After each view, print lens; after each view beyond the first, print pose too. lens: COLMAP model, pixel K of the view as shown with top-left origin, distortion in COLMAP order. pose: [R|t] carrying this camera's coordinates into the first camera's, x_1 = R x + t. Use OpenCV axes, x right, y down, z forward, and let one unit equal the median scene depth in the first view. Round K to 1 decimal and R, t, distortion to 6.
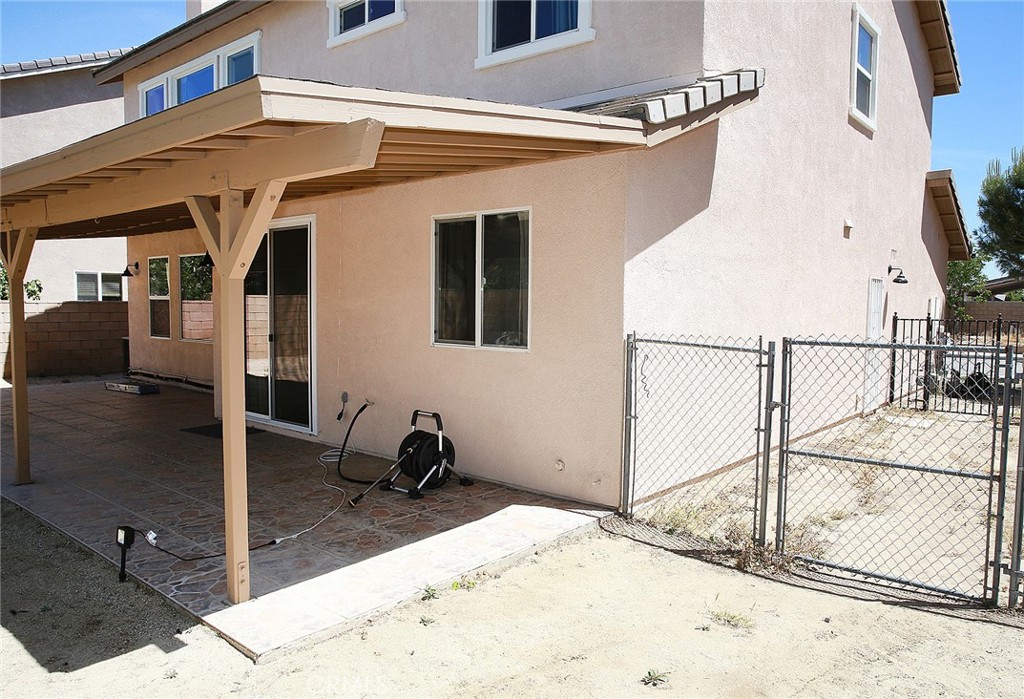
lens RADIAL K [[756.5, 0, 551.4], [0, 756.5, 351.2], [0, 0, 1]] dist [-0.006351, -0.001853]
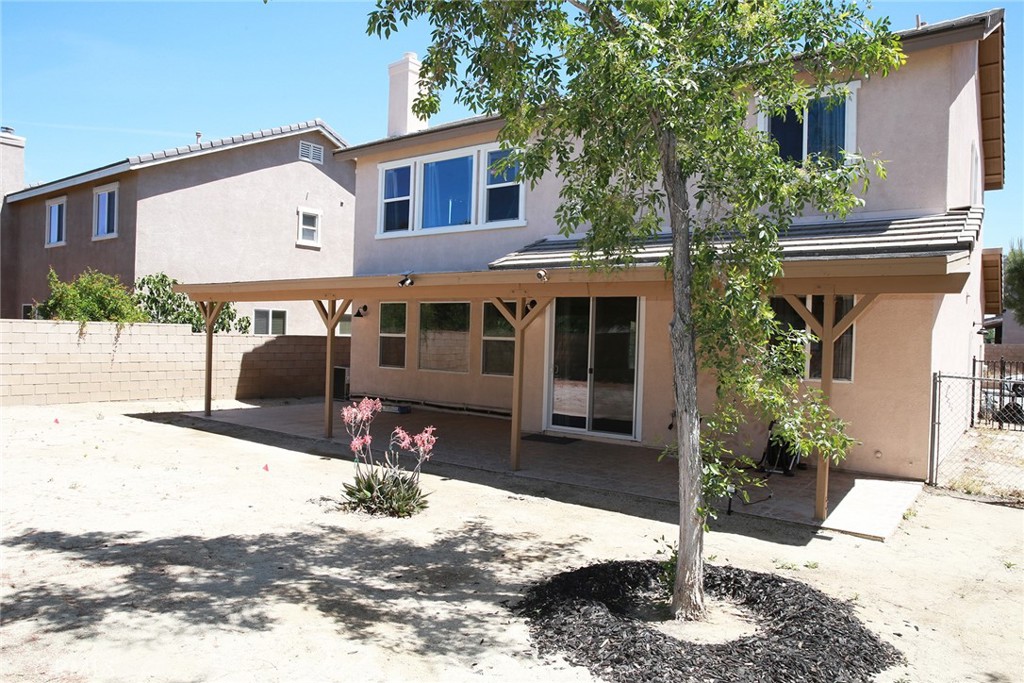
lens RADIAL K [[764.9, 0, 509.6], [0, 764.9, 344.7], [0, 0, 1]] dist [-0.108595, 0.088061]
pose [[0.999027, 0.014570, 0.041635, -0.438208], [-0.012510, 0.998705, -0.049315, 0.004104], [-0.042300, 0.048746, 0.997915, -0.284367]]
